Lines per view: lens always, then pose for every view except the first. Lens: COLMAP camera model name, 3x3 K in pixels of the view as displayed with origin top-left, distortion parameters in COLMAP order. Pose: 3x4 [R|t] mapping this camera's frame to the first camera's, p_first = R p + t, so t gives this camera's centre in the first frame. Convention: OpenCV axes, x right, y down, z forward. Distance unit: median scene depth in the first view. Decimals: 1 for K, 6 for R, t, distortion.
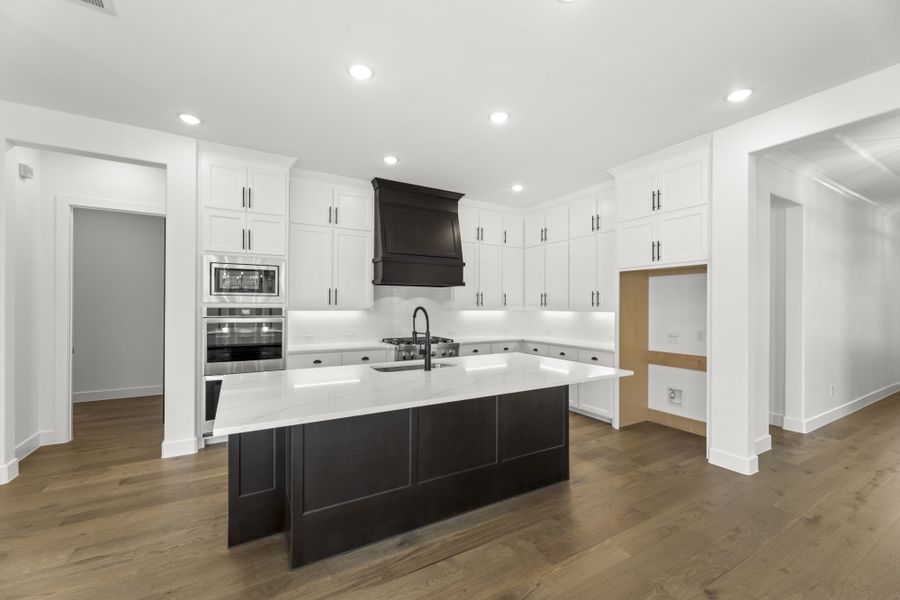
lens RADIAL K [[362.4, 0, 446.0], [0, 362.4, 308.4], [0, 0, 1]] dist [0.002140, 0.000240]
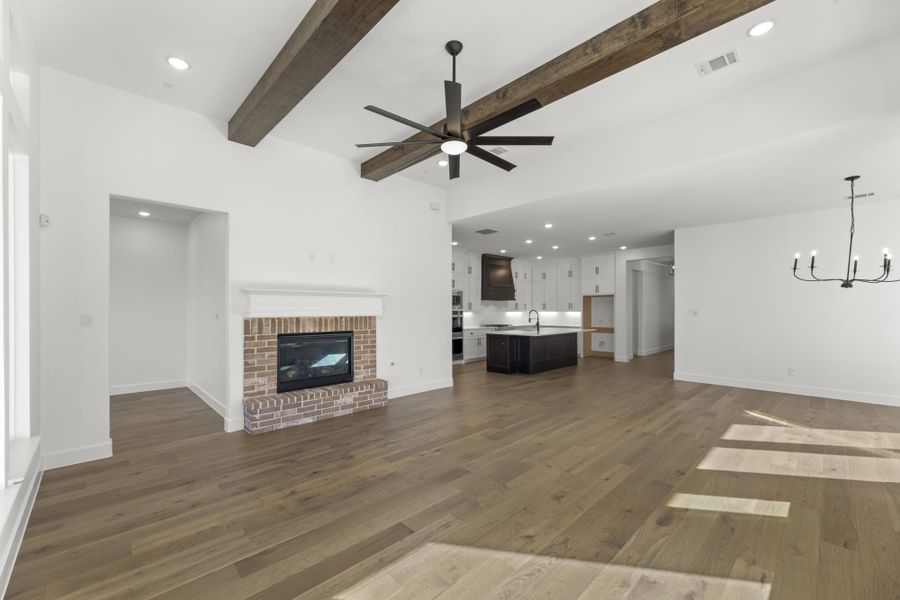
lens RADIAL K [[362.4, 0, 446.0], [0, 362.4, 308.4], [0, 0, 1]] dist [0.002140, 0.000240]
pose [[0.972292, -0.004544, 0.233726, -1.082086], [0.004441, 0.999990, 0.000966, -0.020284], [-0.233728, 0.000099, 0.972302, -1.286779]]
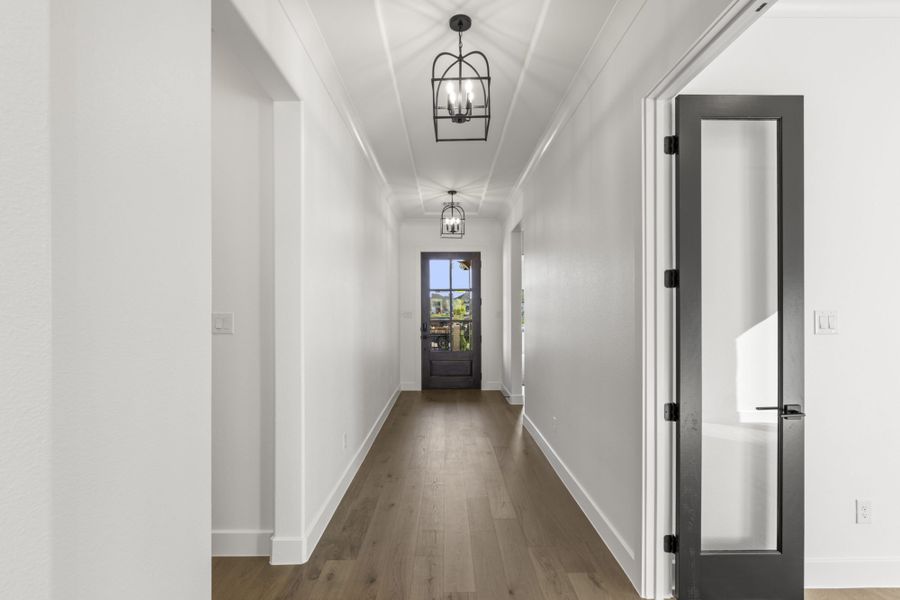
lens RADIAL K [[424.9, 0, 449.3], [0, 424.9, 306.2], [0, 0, 1]] dist [0.000522, -0.000052]
pose [[0.496070, -0.001111, 0.868282, 0.570483], [0.000508, 0.999999, 0.000990, -0.007093], [-0.868282, -0.000050, 0.496070, 0.530194]]
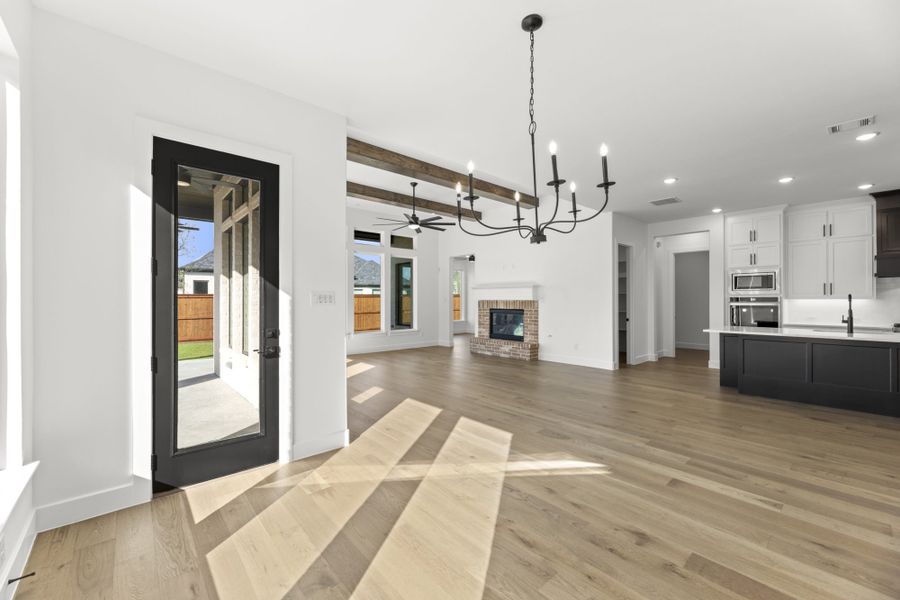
lens RADIAL K [[357.8, 0, 450.0], [0, 357.8, 300.0], [0, 0, 1]] dist [0.001651, 0.000070]
pose [[0.203284, -0.002038, -0.979118, 0.805947], [0.003947, 0.999991, -0.001262, 0.007937], [0.979112, -0.003608, 0.203290, -0.758288]]
